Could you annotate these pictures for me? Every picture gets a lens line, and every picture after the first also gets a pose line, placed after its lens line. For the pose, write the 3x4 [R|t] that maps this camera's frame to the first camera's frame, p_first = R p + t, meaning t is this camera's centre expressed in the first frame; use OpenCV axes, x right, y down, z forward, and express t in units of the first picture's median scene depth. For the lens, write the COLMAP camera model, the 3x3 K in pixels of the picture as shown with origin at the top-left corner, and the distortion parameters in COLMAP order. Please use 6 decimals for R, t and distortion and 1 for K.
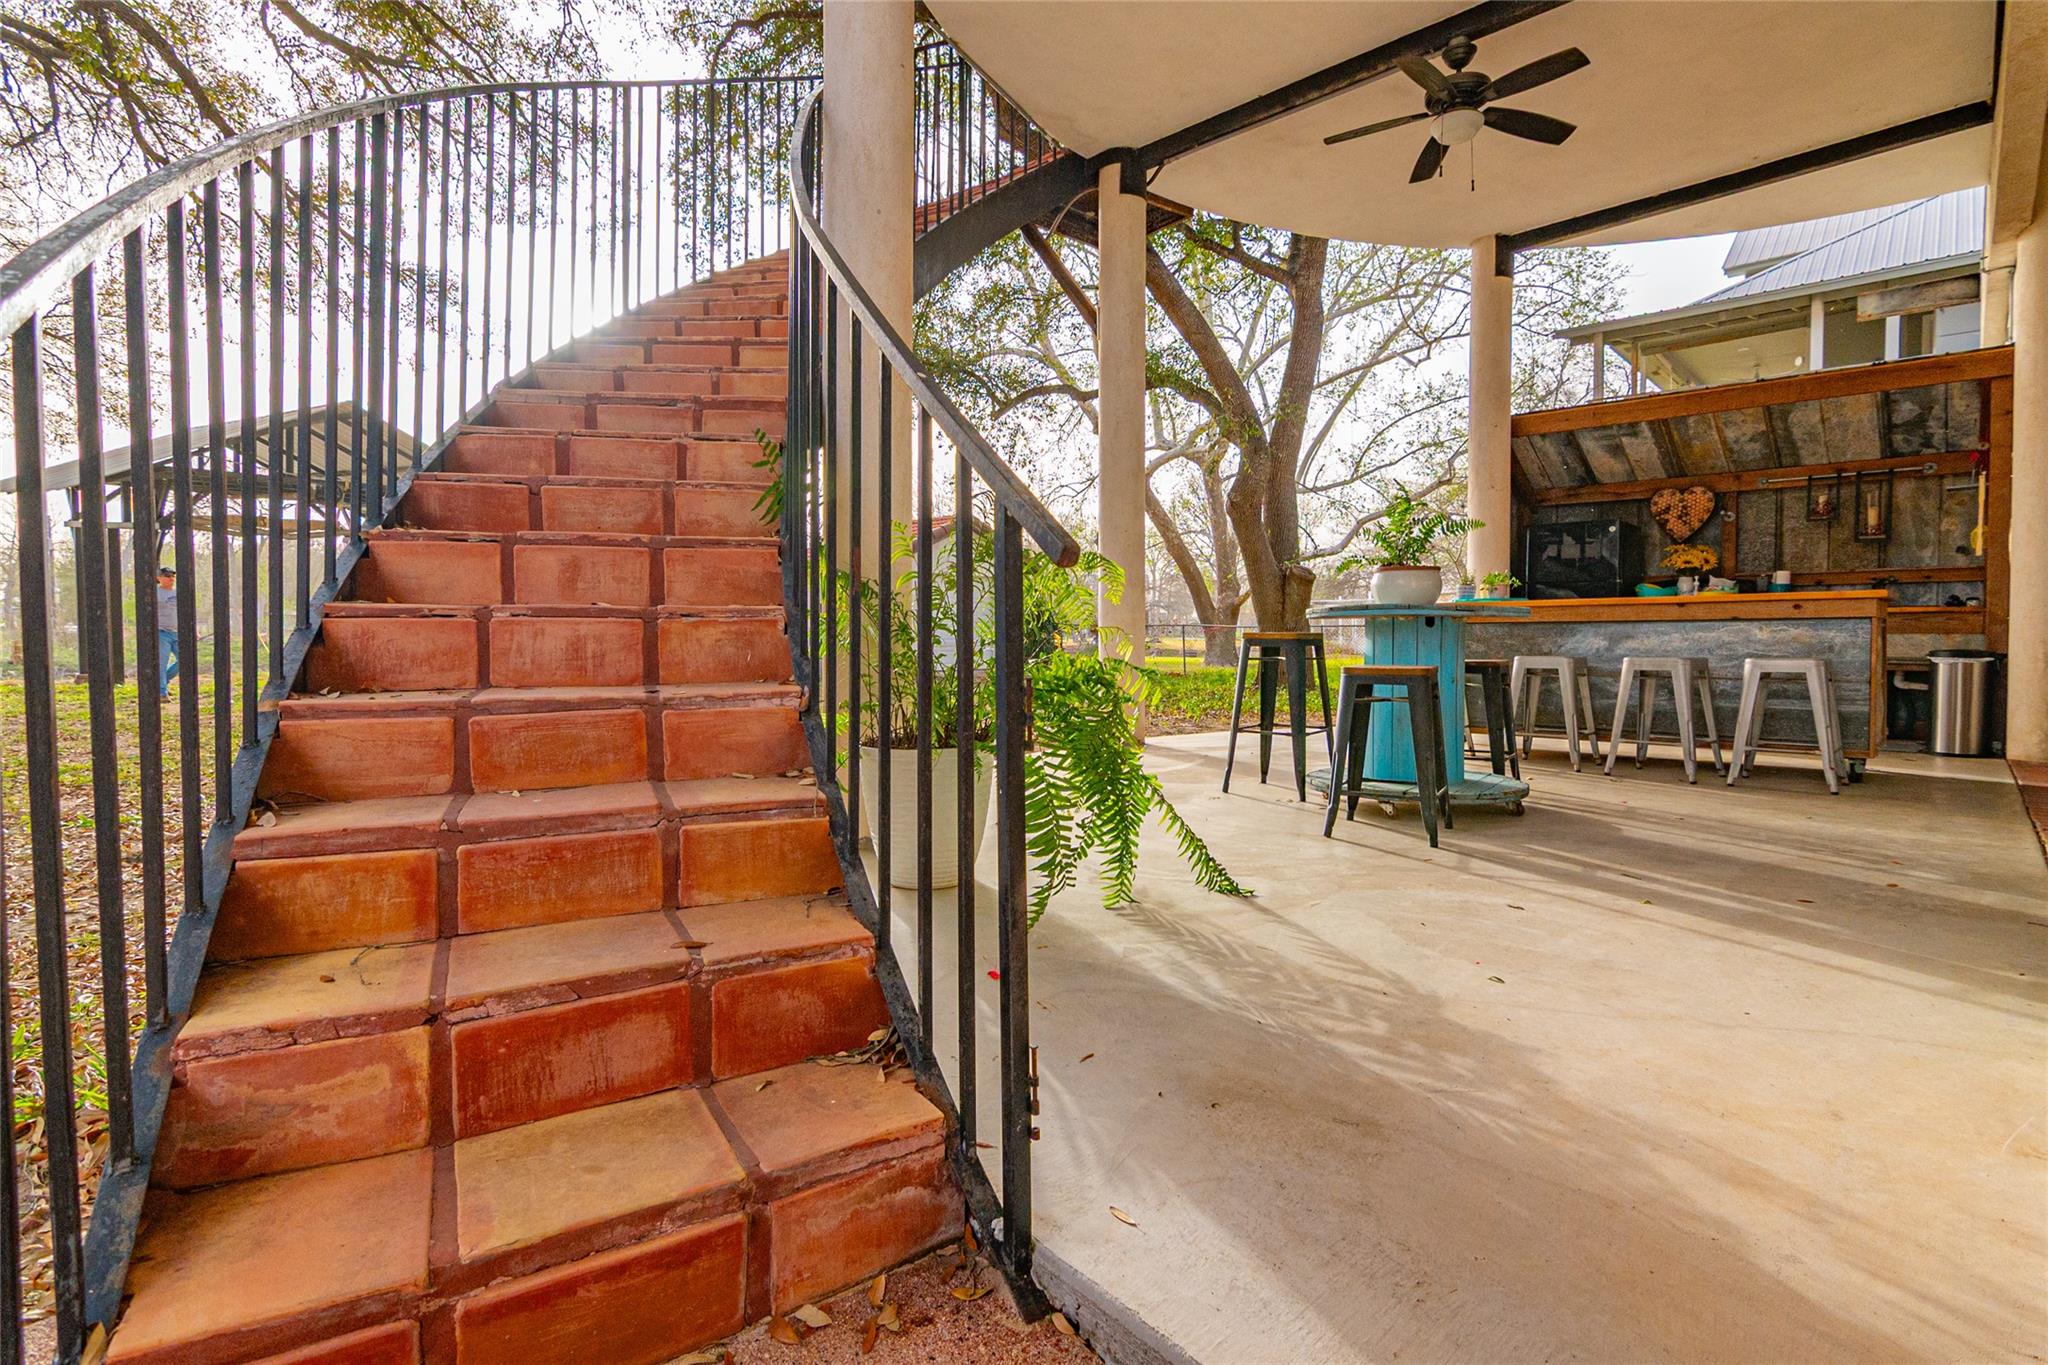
lens RADIAL K [[1029.1, 0, 1025.6], [0, 1029.1, 661.0], [0, 0, 1]] dist [0.003571, 0.000400]
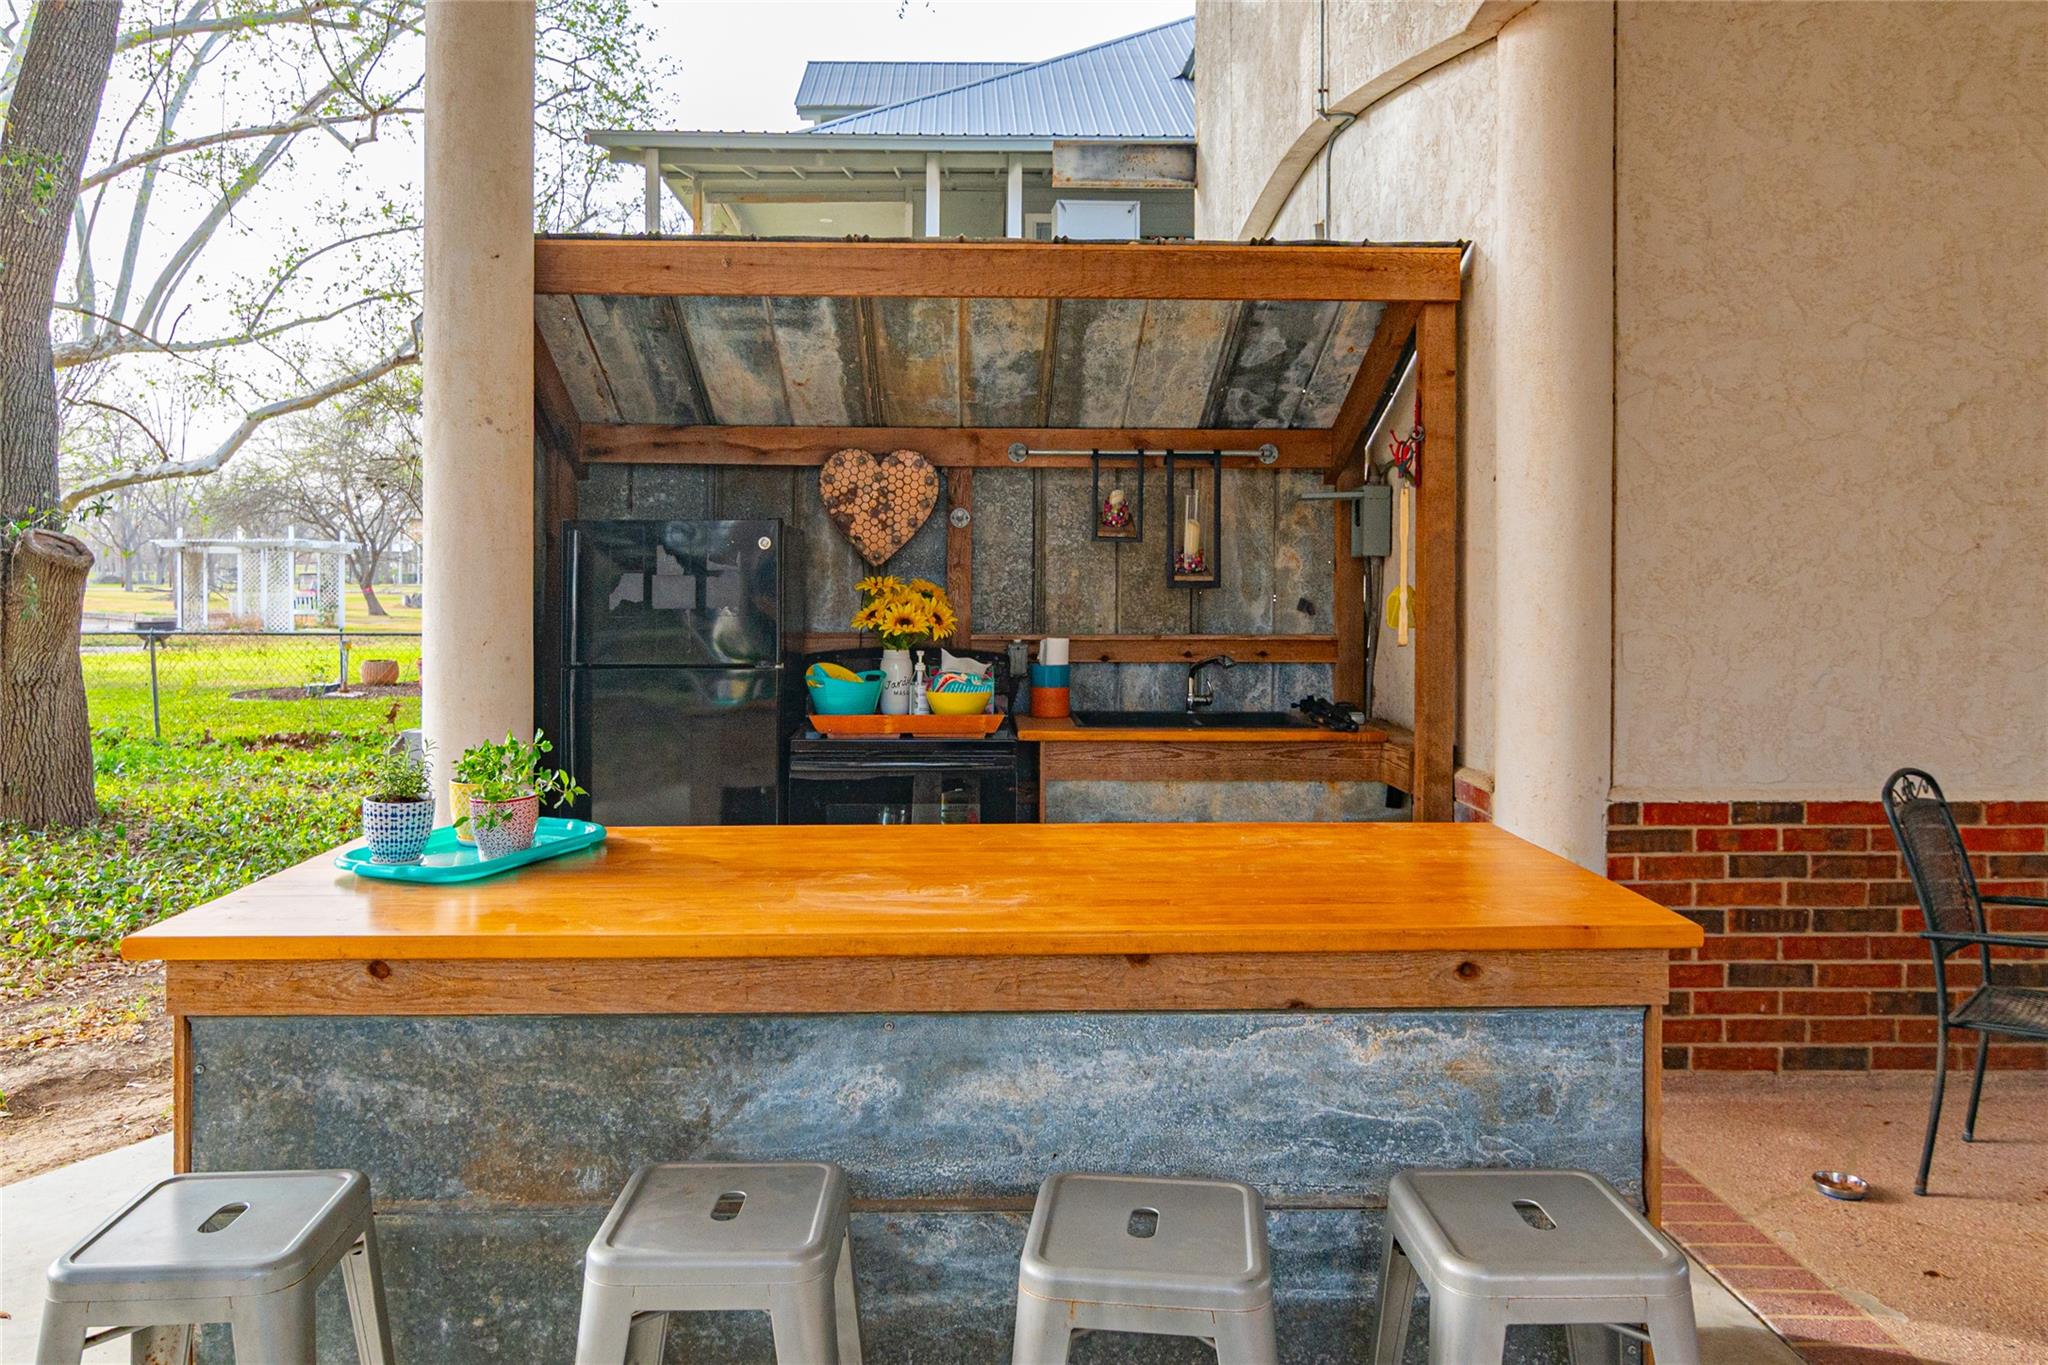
lens RADIAL K [[1418.4, 0, 992.7], [0, 1418.4, 570.2], [0, 0, 1]] dist [-0.001957, -0.002602]
pose [[0.719710, 0.001633, 0.694273, 0.236330], [0.011658, 0.999828, -0.014437, -0.107822], [-0.694177, 0.018484, 0.719567, 0.521307]]
